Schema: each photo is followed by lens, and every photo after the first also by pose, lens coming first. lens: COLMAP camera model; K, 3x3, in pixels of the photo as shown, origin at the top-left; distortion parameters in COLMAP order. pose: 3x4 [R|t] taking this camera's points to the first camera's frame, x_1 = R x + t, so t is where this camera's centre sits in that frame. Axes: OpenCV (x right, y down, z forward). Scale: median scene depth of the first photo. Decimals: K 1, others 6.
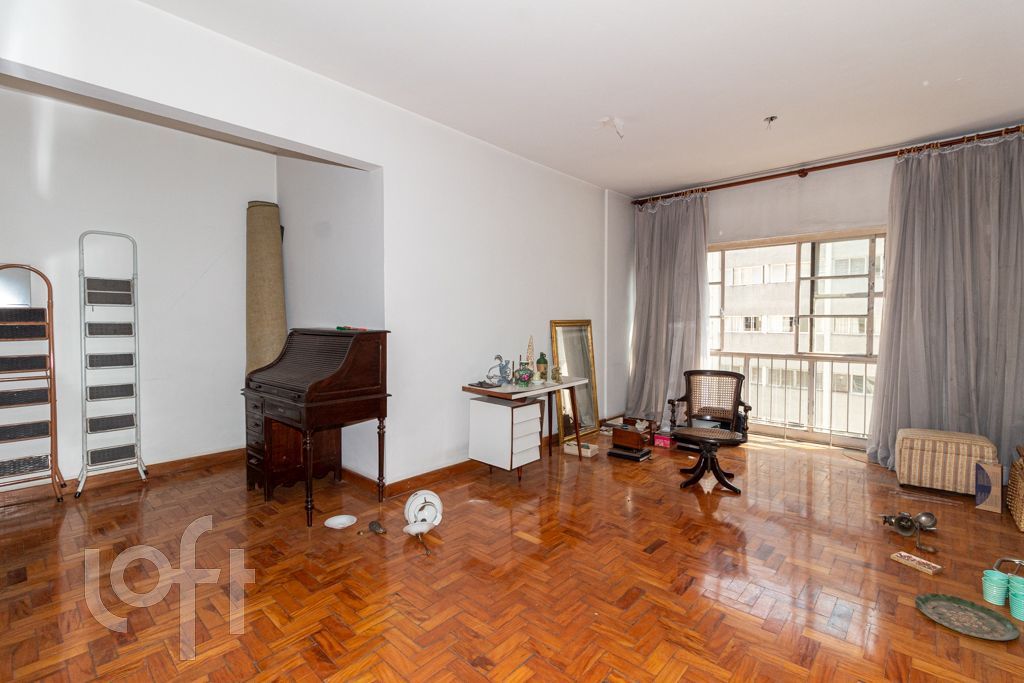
lens RADIAL K [[471.8, 0, 518.3], [0, 471.8, 335.2], [0, 0, 1]] dist [0.000141, 0.000686]
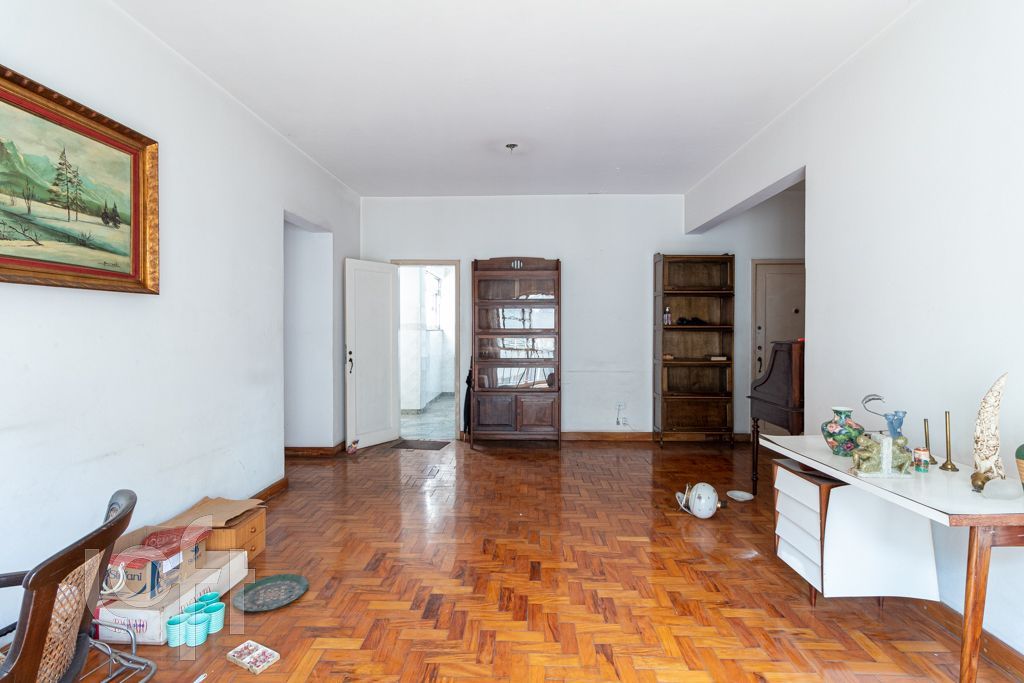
lens RADIAL K [[471.8, 0, 518.3], [0, 471.8, 335.2], [0, 0, 1]] dist [0.000141, 0.000686]
pose [[-0.760993, 0.008838, -0.648700, 0.558833], [-0.020708, 0.999067, 0.037904, -0.035475], [0.648429, 0.042278, -0.760100, 1.013654]]
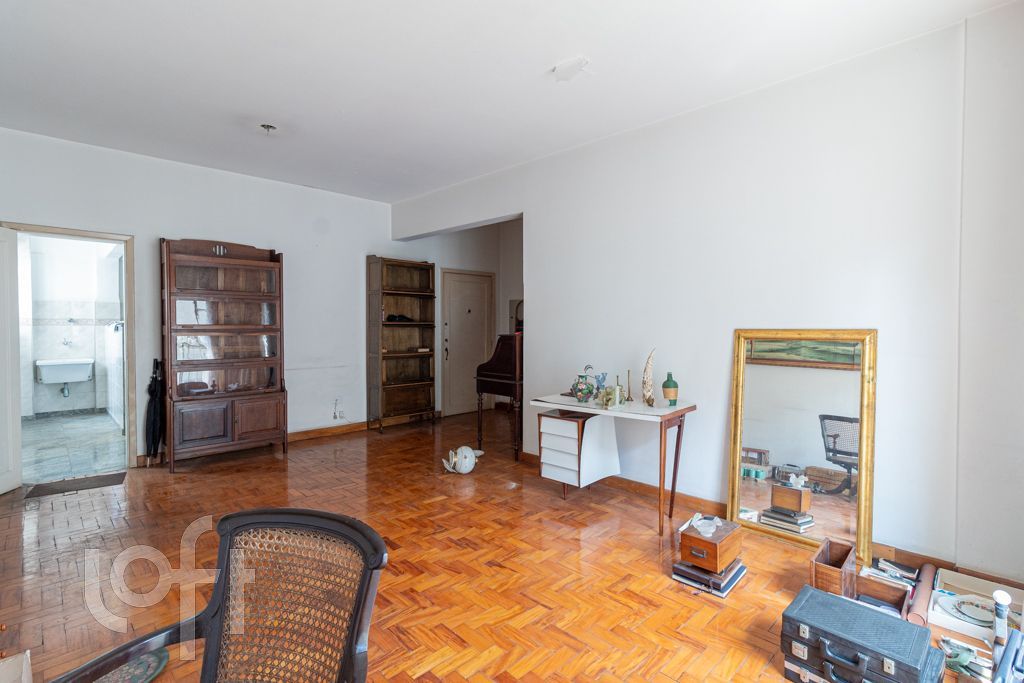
lens RADIAL K [[477.2, 0, 518.8], [0, 477.2, 335.1], [0, 0, 1]] dist [0.001201, 0.000785]
pose [[-0.056407, 0.023861, -0.998123, 0.802571], [-0.033609, 0.999102, 0.025784, -0.032934], [0.997842, 0.035000, -0.055554, 0.805015]]
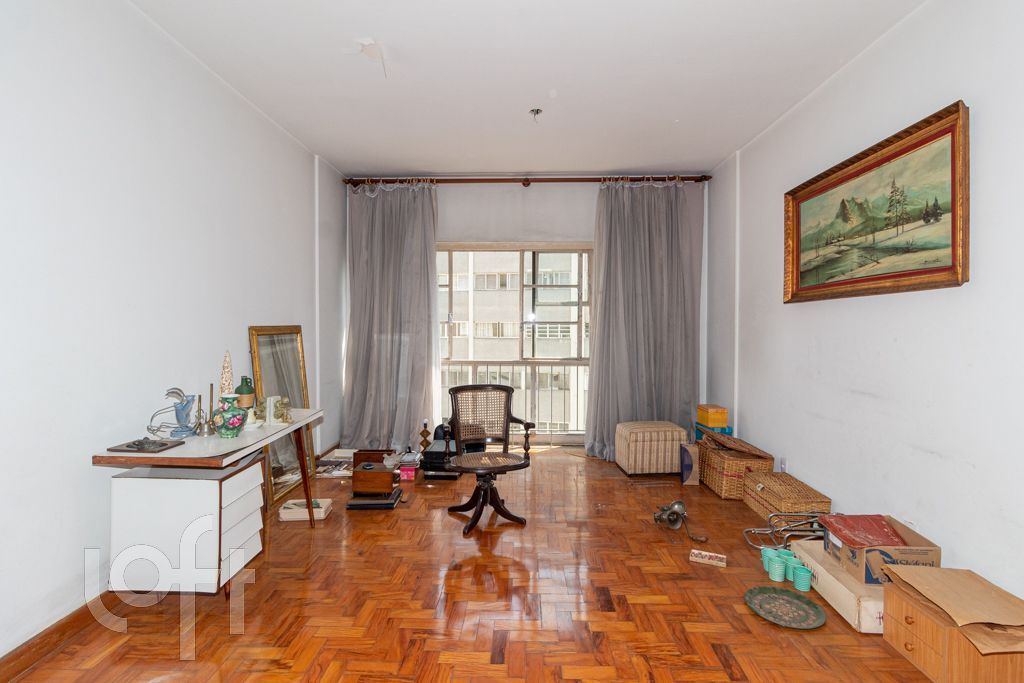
lens RADIAL K [[471.8, 0, 518.3], [0, 471.8, 335.2], [0, 0, 1]] dist [0.000141, 0.000686]
pose [[0.754196, -0.011280, 0.656553, -0.090680], [0.017832, 0.999836, -0.003306, -0.010983], [-0.656408, 0.014201, 0.754273, 0.265563]]
